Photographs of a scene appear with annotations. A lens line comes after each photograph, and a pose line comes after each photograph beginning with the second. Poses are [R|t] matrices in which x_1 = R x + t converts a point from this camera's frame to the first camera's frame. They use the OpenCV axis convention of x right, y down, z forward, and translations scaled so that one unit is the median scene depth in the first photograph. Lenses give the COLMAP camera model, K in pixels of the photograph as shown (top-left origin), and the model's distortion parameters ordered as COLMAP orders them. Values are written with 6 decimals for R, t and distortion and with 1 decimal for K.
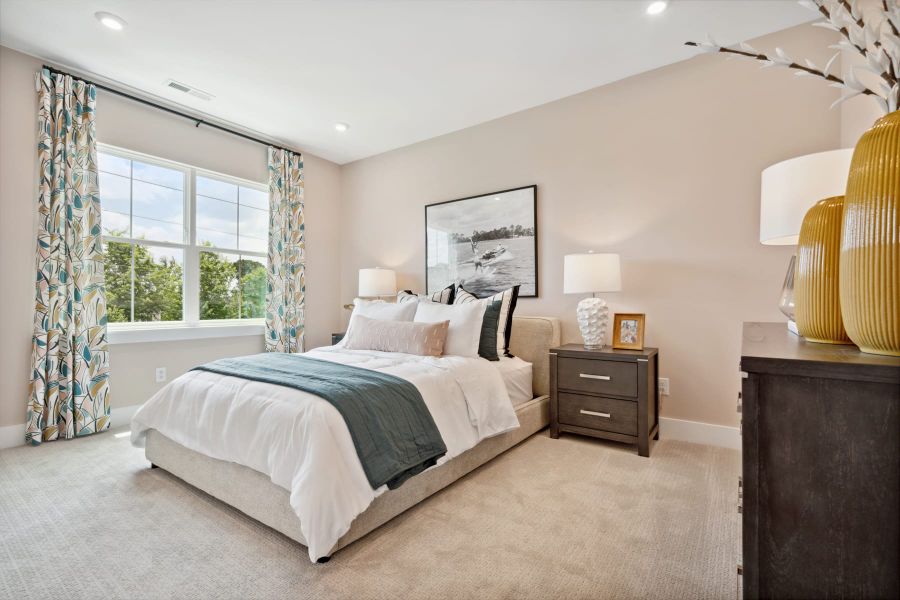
lens RADIAL K [[403.7, 0, 448.3], [0, 403.7, 305.1], [0, 0, 1]] dist [-0.004800, 0.001069]
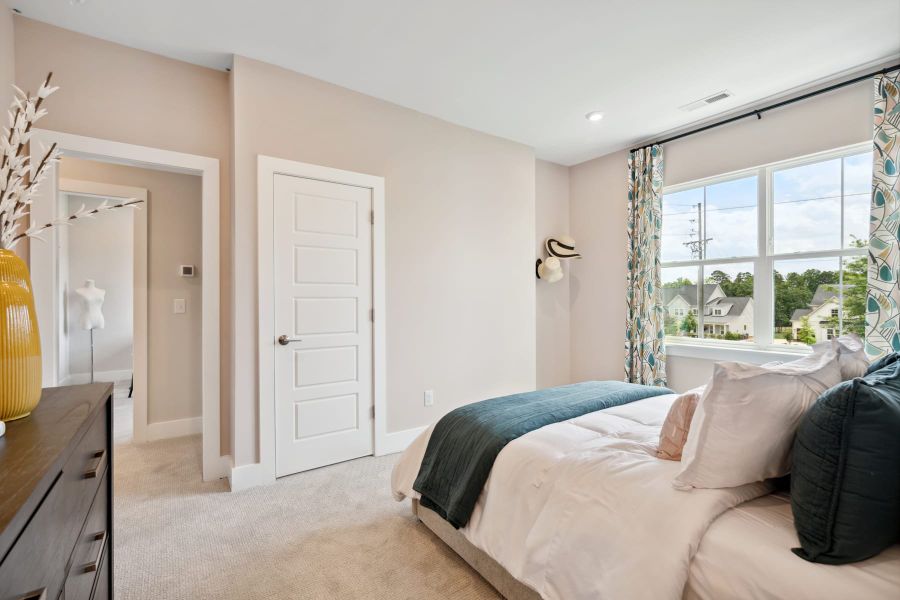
lens RADIAL K [[403.7, 0, 447.6], [0, 403.7, 300.2], [0, 0, 1]] dist [-0.004800, 0.001069]
pose [[-0.332886, -0.001179, -0.942966, 0.504696], [-0.000349, 0.999999, -0.001127, -0.064434], [0.942967, -0.000046, -0.332886, 0.799436]]
